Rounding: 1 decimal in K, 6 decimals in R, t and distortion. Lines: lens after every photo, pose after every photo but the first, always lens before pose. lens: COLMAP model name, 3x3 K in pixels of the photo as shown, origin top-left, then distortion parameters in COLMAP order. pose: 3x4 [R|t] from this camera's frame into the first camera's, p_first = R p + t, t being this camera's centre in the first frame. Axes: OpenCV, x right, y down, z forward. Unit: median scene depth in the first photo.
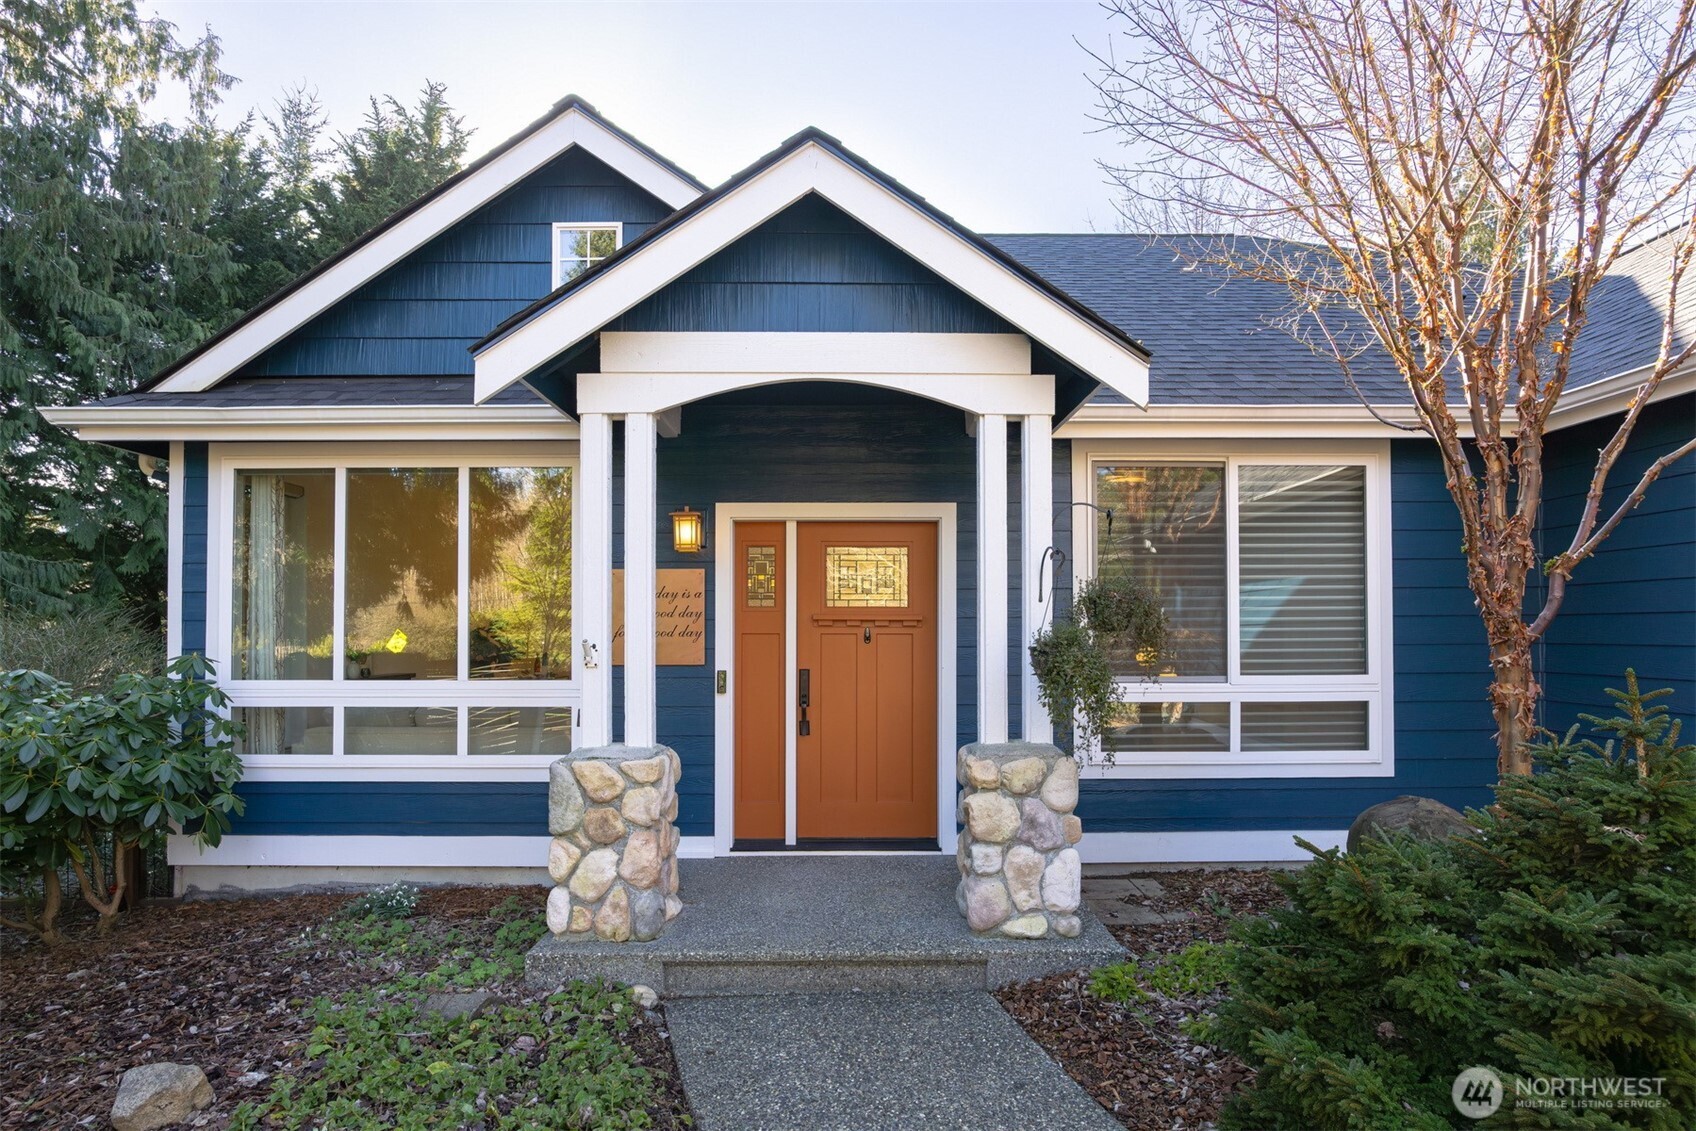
lens RADIAL K [[815.9, 0, 847.4], [0, 815.9, 619.8], [0, 0, 1]] dist [-0.013281, 0.000421]
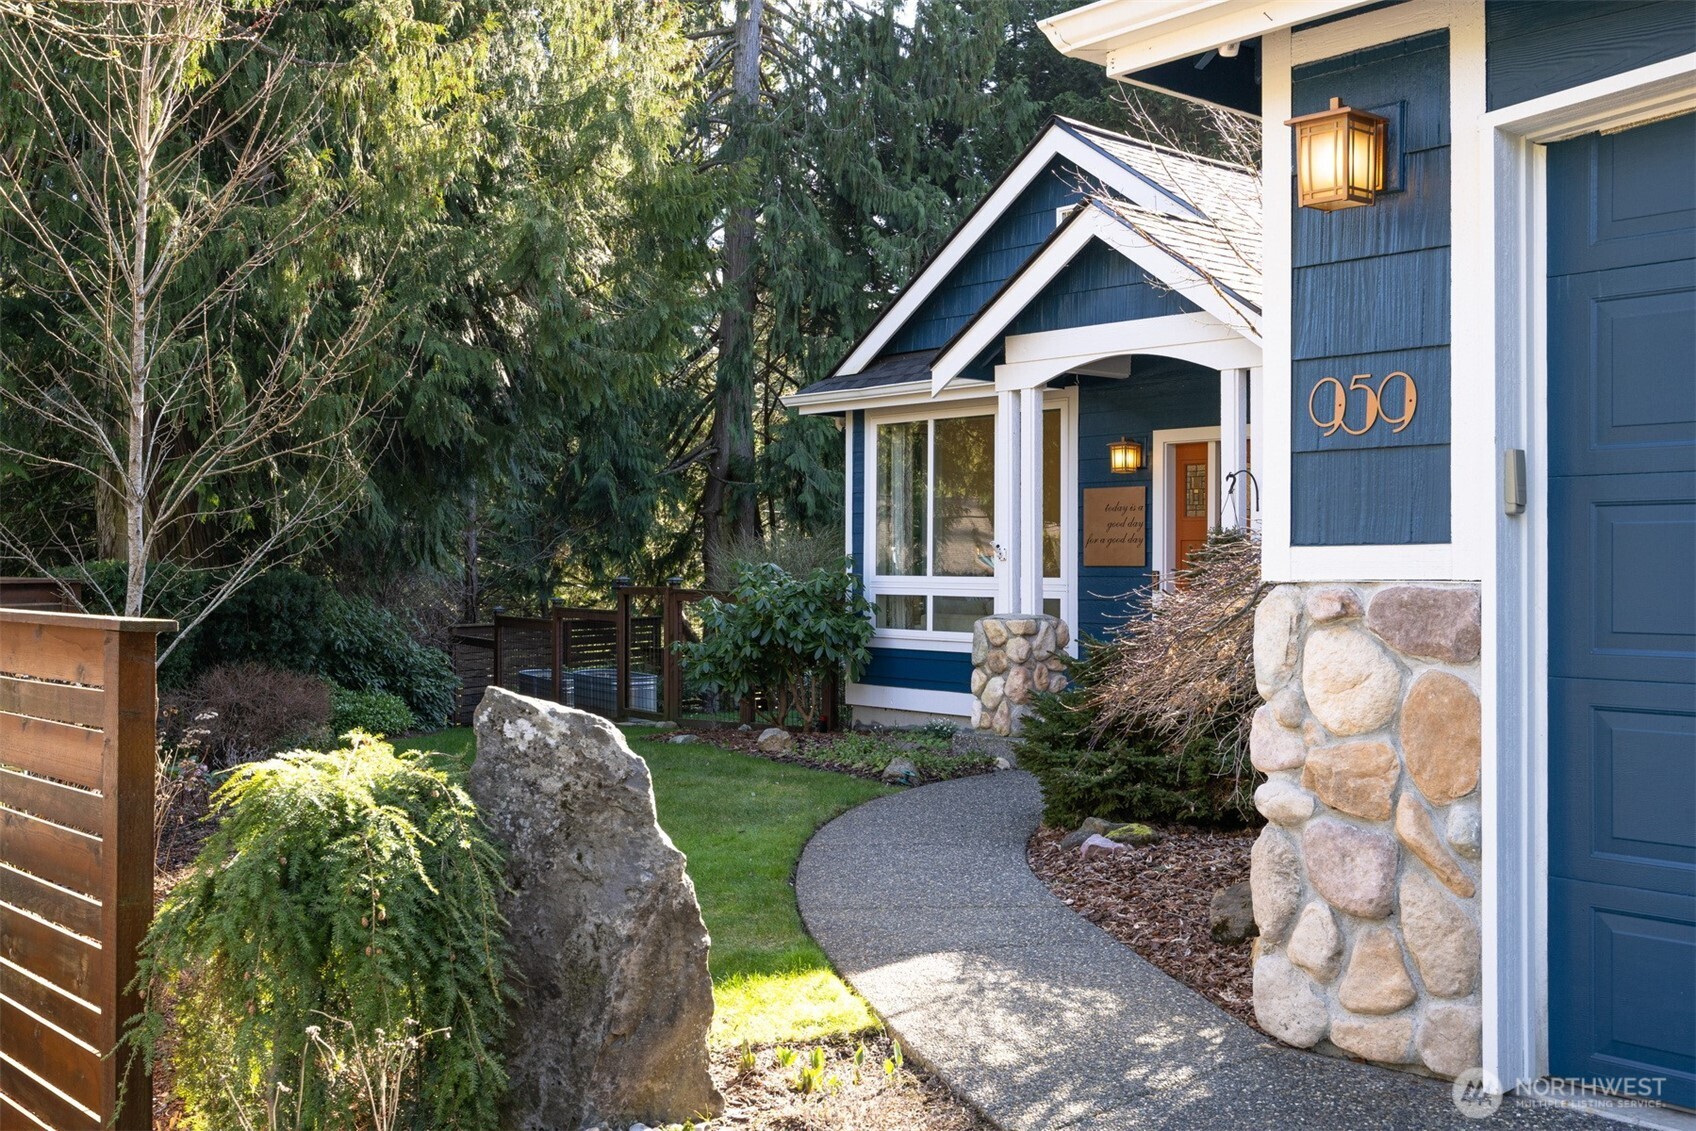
lens RADIAL K [[1739.2, 0, 848.0], [0, 1739.2, 565.5], [0, 0, 1]] dist [0.001232, -0.000143]
pose [[0.660440, 0.005003, -0.750862, 1.811732], [0.007568, 0.999883, 0.013319, 0.021050], [0.750841, -0.014479, 0.660324, -1.269057]]
